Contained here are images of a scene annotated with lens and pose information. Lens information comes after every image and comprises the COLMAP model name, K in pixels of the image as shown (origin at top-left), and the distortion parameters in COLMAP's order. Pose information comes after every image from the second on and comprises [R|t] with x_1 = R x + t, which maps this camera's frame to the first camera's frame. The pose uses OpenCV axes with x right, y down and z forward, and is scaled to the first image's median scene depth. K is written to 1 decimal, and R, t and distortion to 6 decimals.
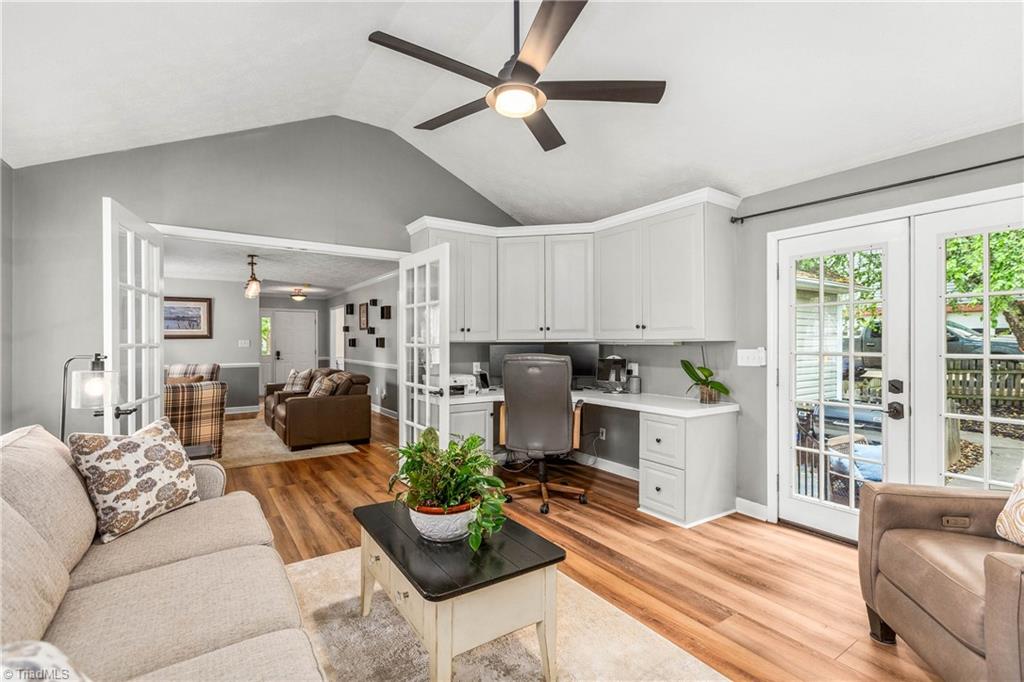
lens RADIAL K [[461.4, 0, 512.0], [0, 461.4, 341.0], [0, 0, 1]] dist [0.000051, -0.000015]
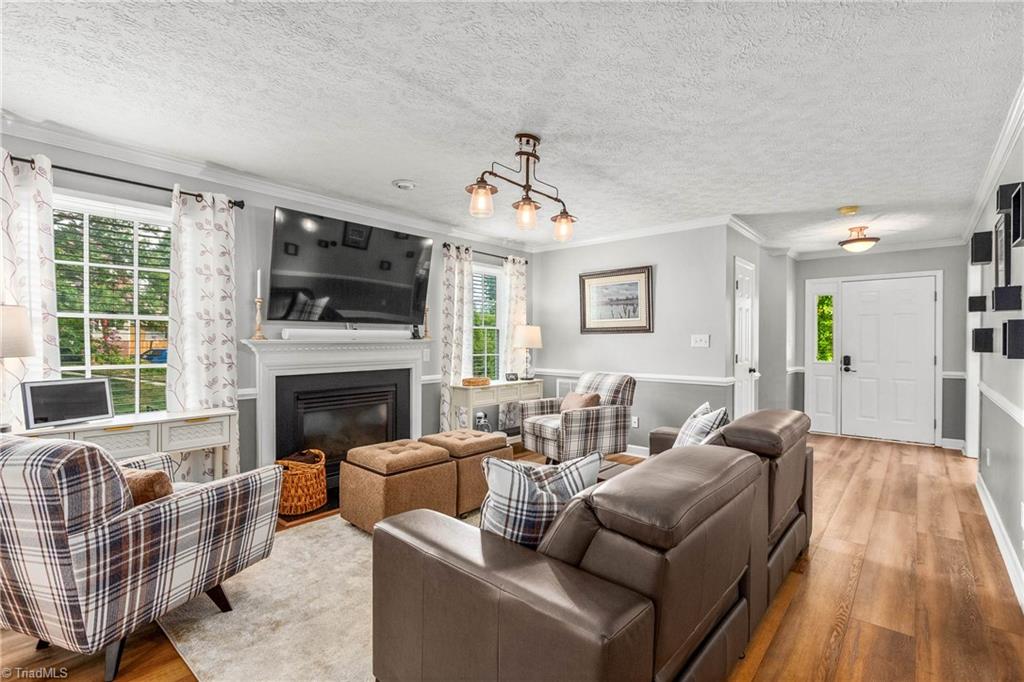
lens RADIAL K [[461.4, 0, 512.0], [0, 461.4, 341.0], [0, 0, 1]] dist [0.000051, -0.000015]
pose [[0.246863, 0.005347, -0.969036, -0.114757], [-0.001064, 0.999986, 0.005247, 0.002949], [0.969050, -0.000264, 0.246865, 0.677781]]
